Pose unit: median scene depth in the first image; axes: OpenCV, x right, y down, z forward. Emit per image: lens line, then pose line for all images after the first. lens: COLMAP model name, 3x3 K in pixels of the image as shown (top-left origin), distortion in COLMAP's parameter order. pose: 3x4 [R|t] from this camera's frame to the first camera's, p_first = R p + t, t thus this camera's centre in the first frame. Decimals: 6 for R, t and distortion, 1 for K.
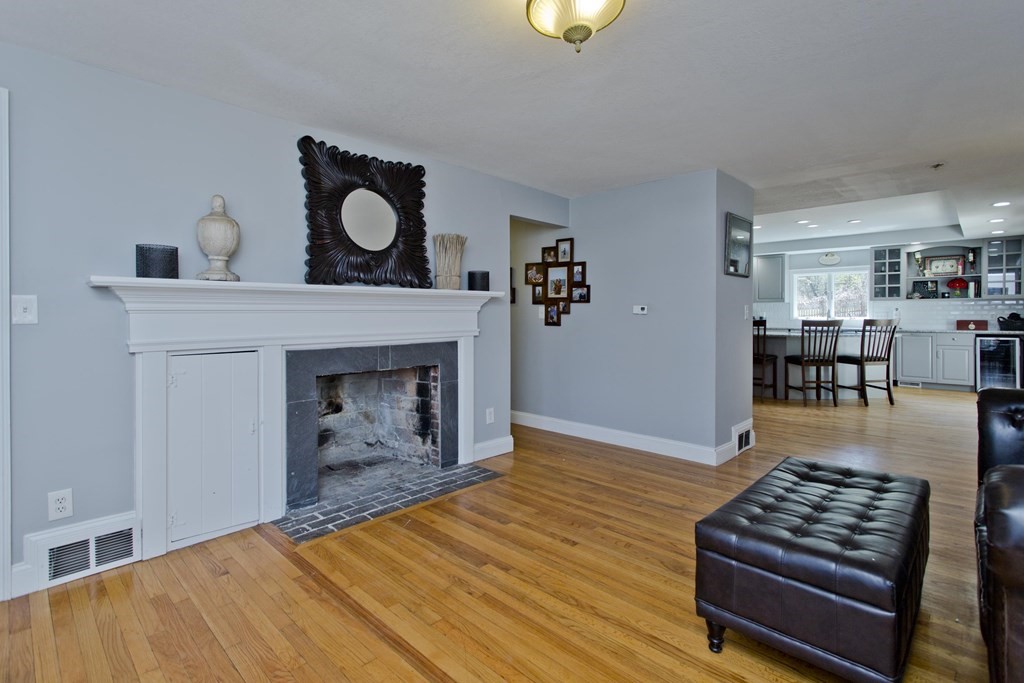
lens RADIAL K [[496.9, 0, 497.4], [0, 496.9, 318.6], [0, 0, 1]] dist [-0.000309, -0.000357]
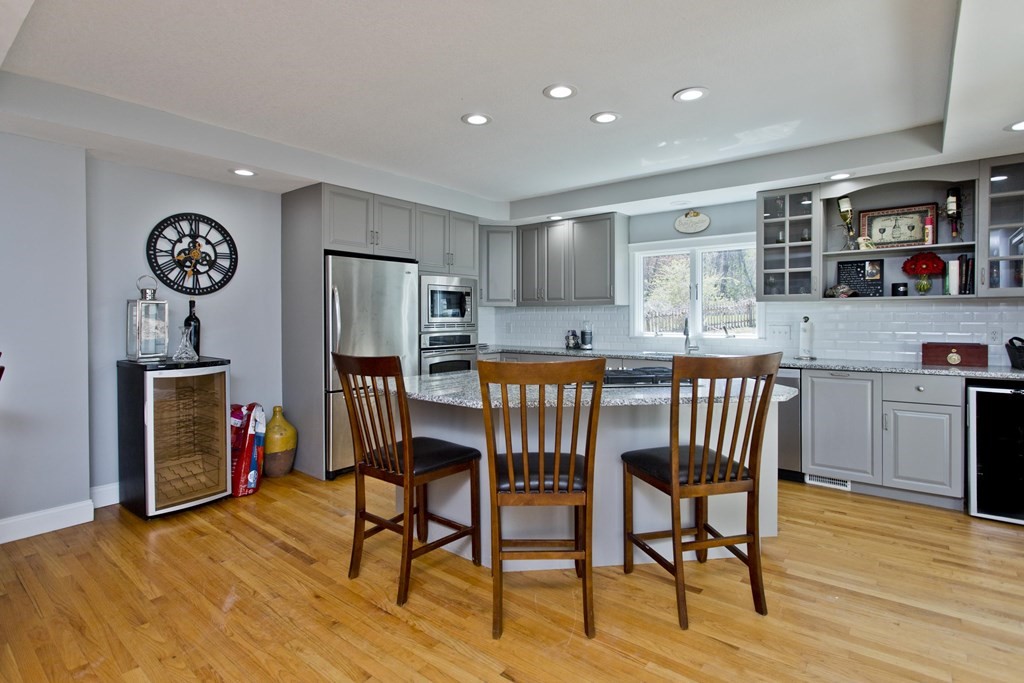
lens RADIAL K [[517.8, 0, 512.4], [0, 517.8, 324.0], [0, 0, 1]] dist [0.002144, 0.000459]
pose [[0.993855, -0.004571, 0.110598, 0.477079], [0.003952, 0.999975, 0.005819, -0.018532], [-0.110622, -0.005347, 0.993848, 0.544647]]
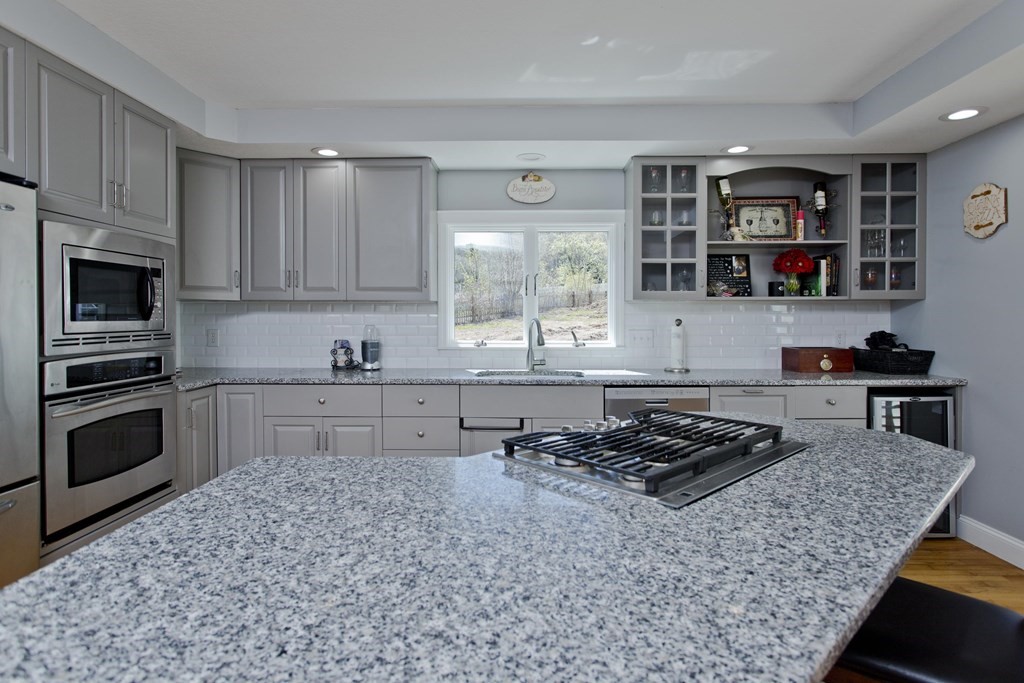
lens RADIAL K [[539.1, 0, 513.3], [0, 539.1, 323.0], [0, 0, 1]] dist [-0.001842, -0.000174]
pose [[0.725417, -0.010045, 0.688237, 0.424977], [0.005641, 0.999947, 0.008648, -0.023288], [-0.688287, -0.002391, 0.725435, 0.805338]]
